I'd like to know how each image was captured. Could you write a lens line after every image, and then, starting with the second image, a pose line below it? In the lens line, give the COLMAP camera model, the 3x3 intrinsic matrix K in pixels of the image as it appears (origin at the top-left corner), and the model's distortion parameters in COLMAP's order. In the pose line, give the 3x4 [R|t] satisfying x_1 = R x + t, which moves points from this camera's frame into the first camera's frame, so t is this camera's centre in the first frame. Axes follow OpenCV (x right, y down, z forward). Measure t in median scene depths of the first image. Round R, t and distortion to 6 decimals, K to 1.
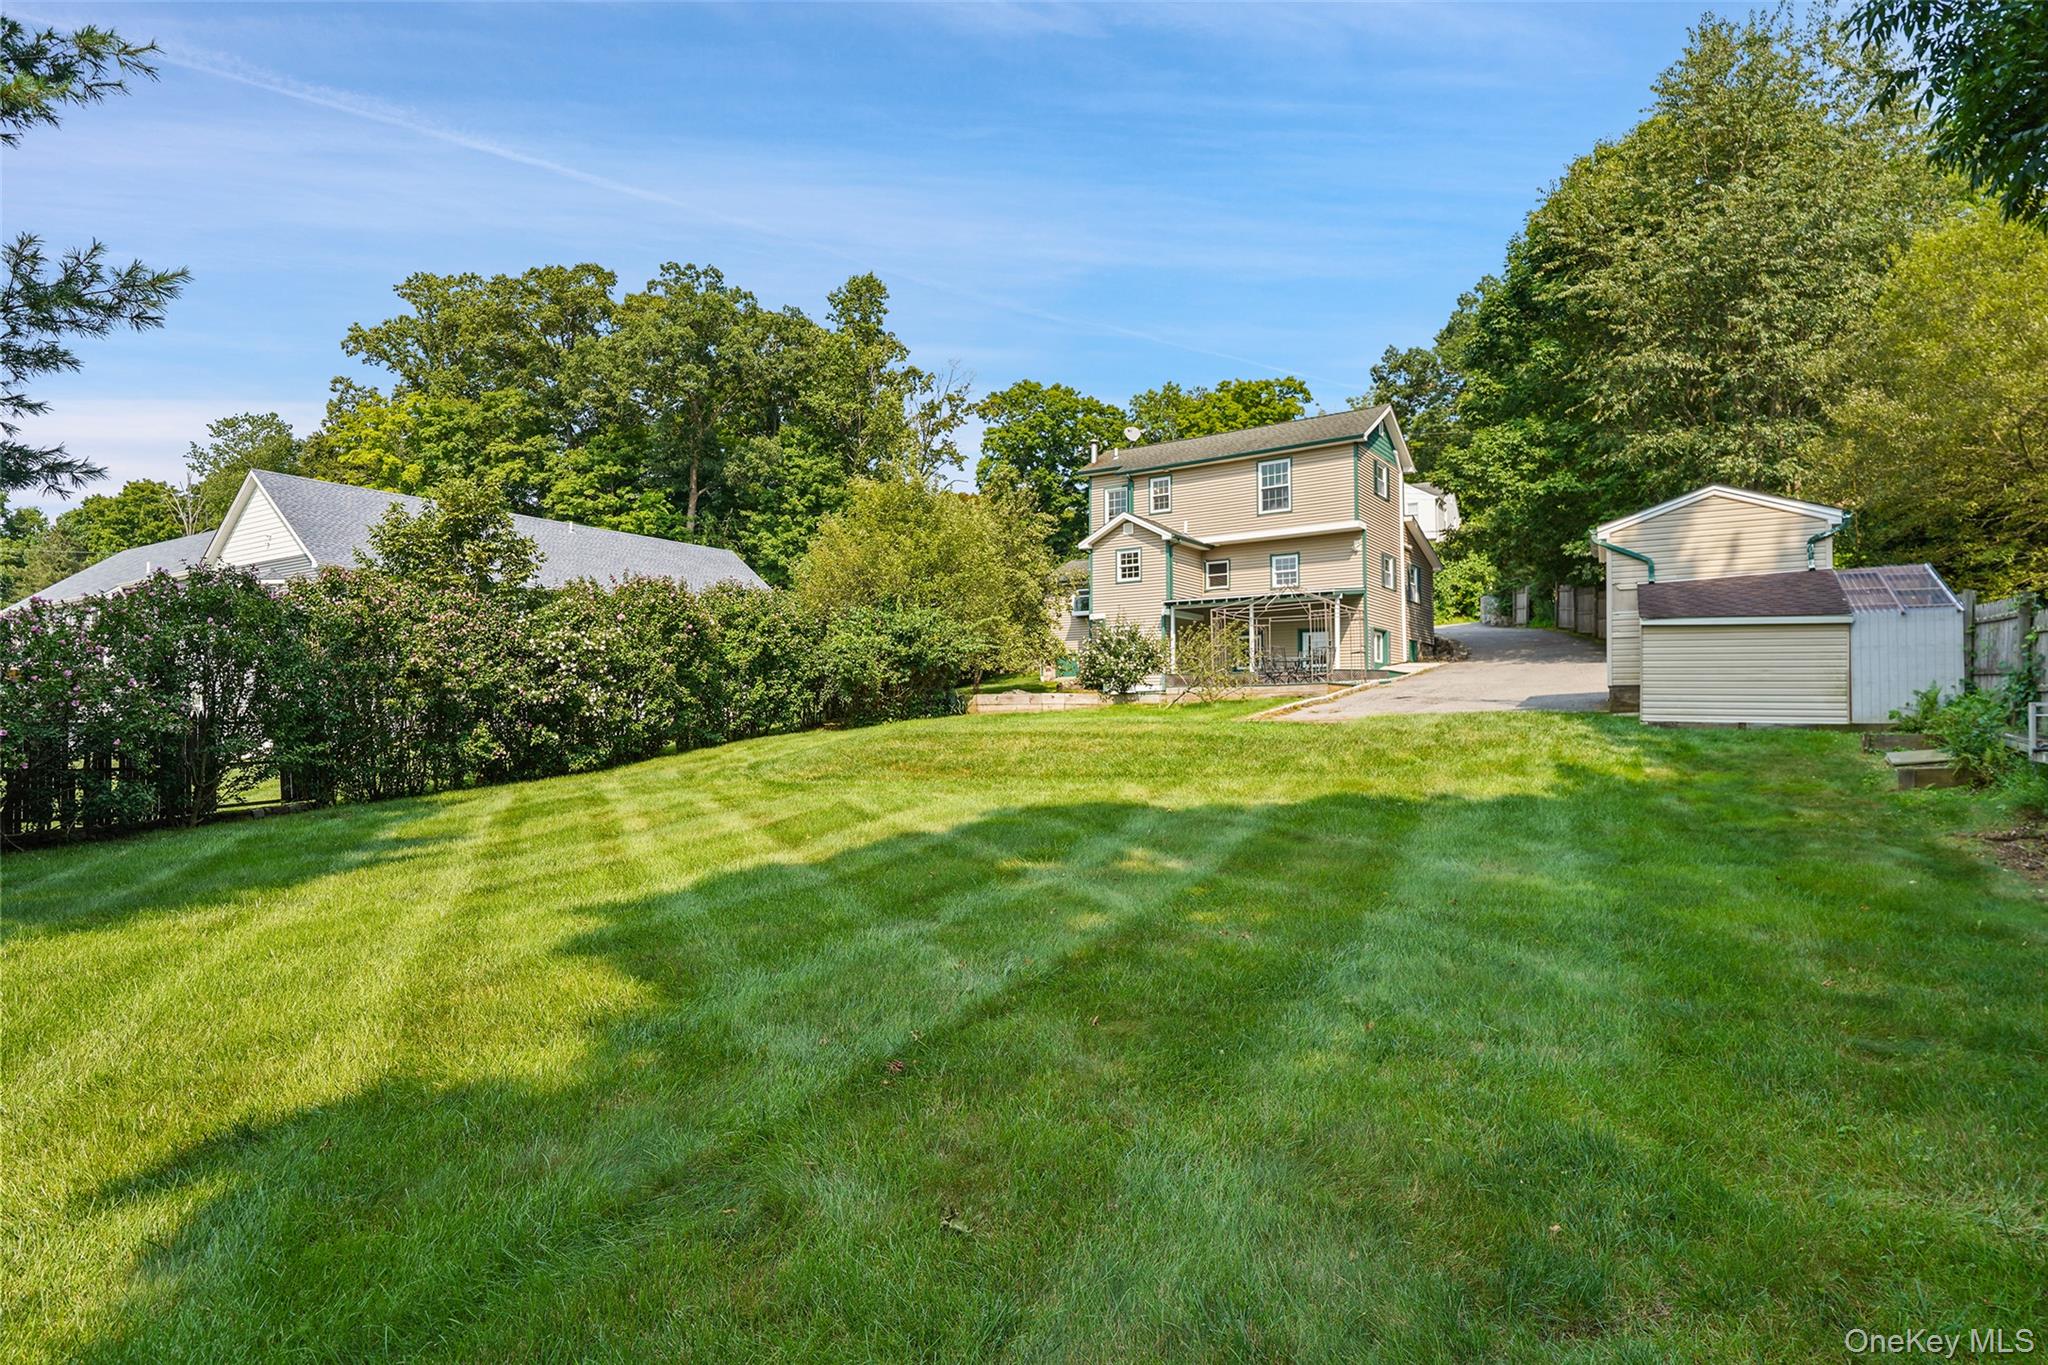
lens RADIAL K [[1104.2, 0, 1031.0], [0, 1104.2, 684.5], [0, 0, 1]] dist [-0.003642, 0.001800]
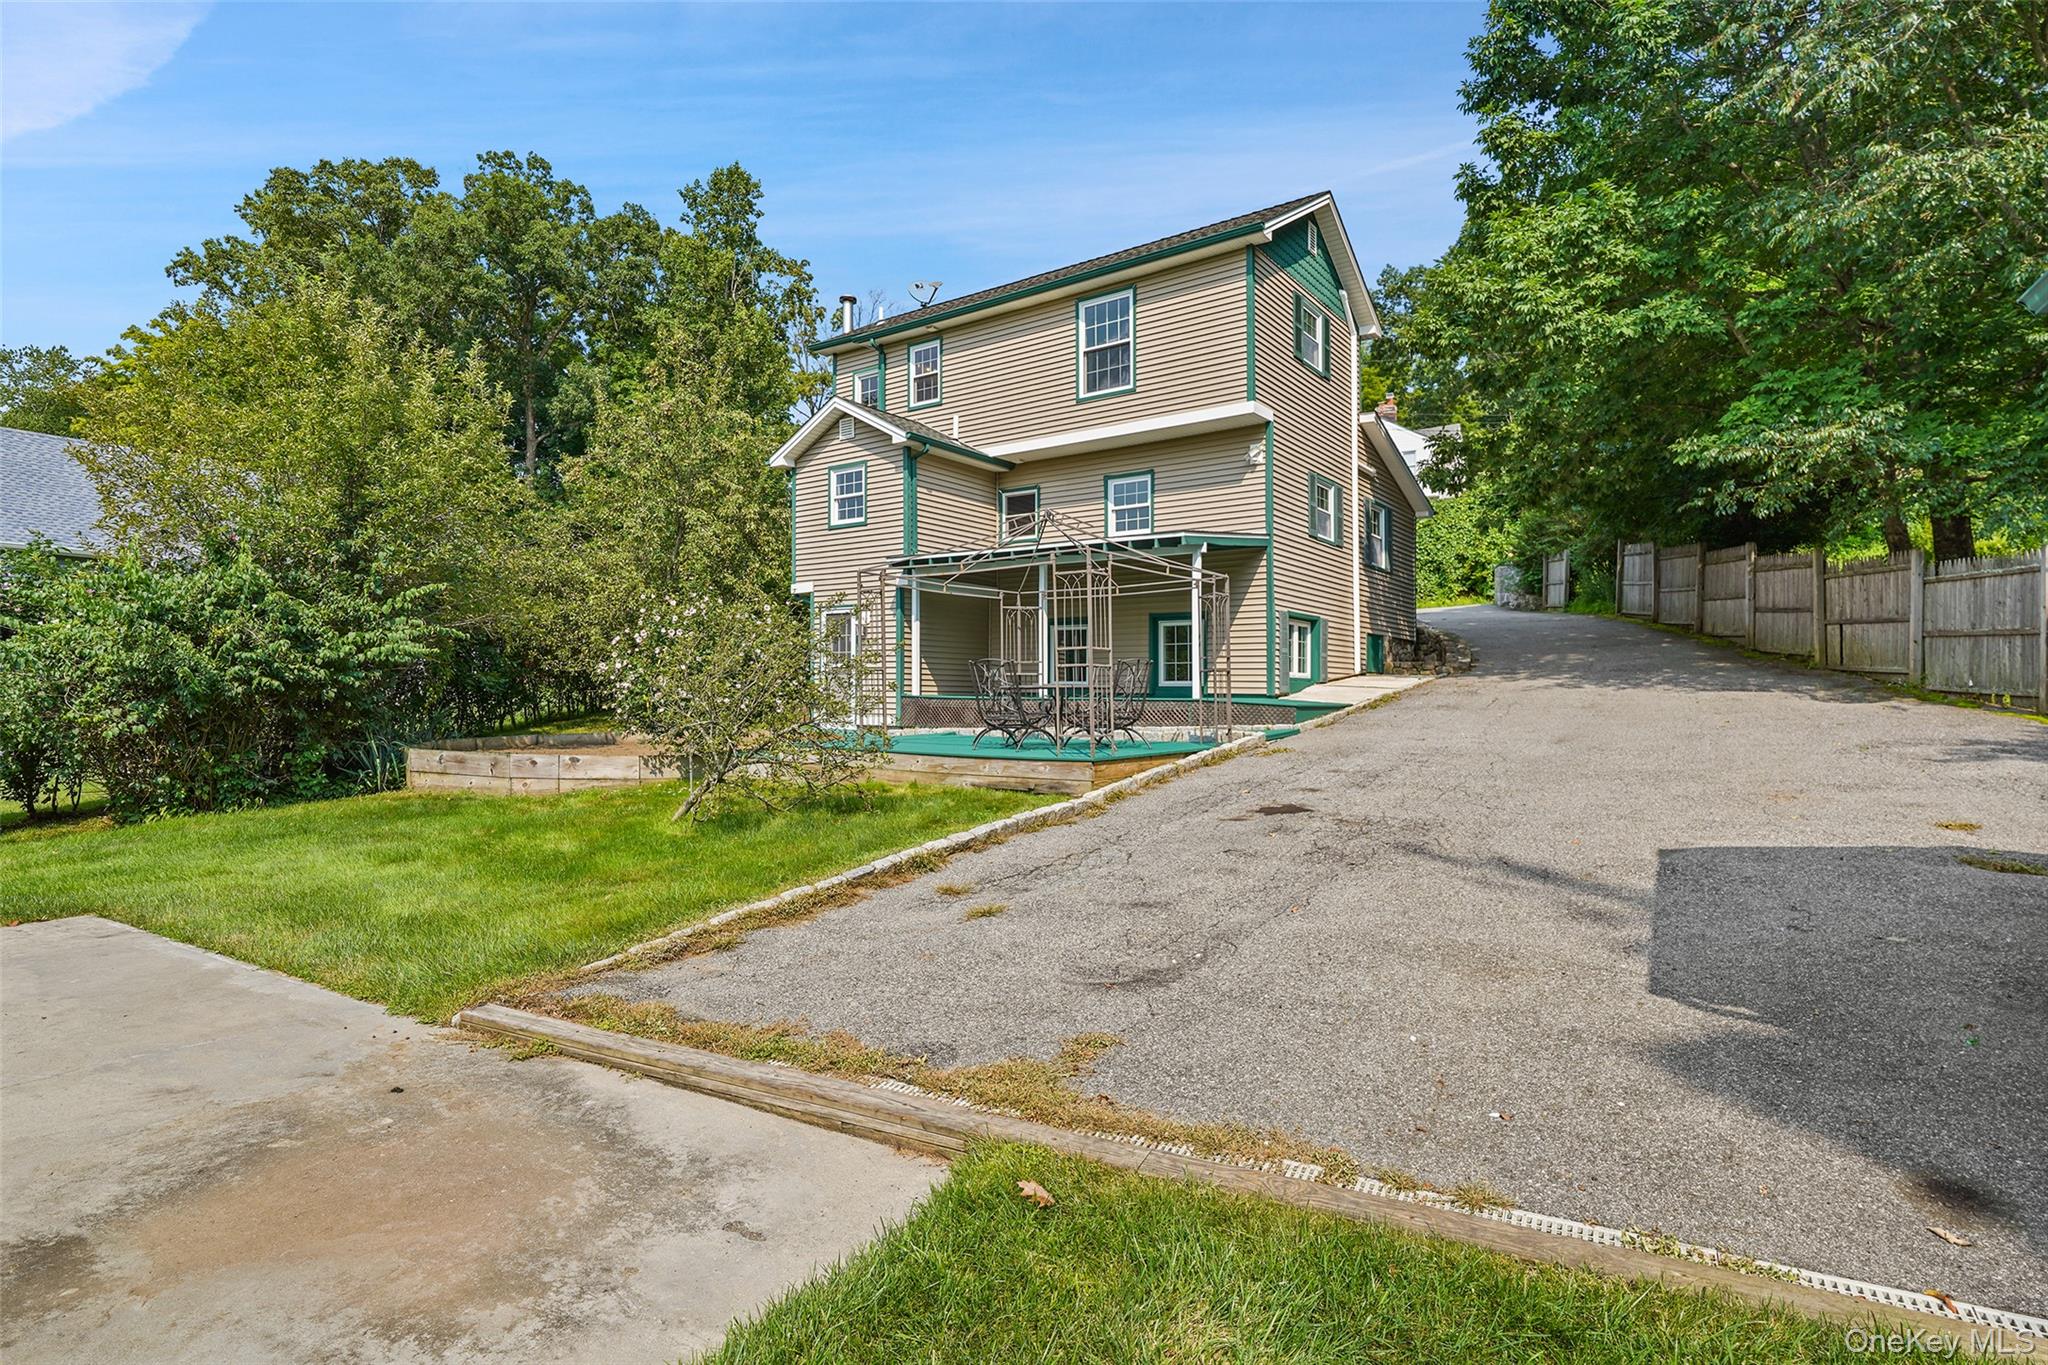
lens RADIAL K [[1074.1, 0, 1016.7], [0, 1074.1, 676.0], [0, 0, 1]] dist [-0.012618, 0.000840]
pose [[0.999464, 0.010583, -0.030984, 0.186642], [-0.010111, 0.999831, 0.015348, -0.026700], [0.031141, -0.015027, 0.999402, 0.460319]]
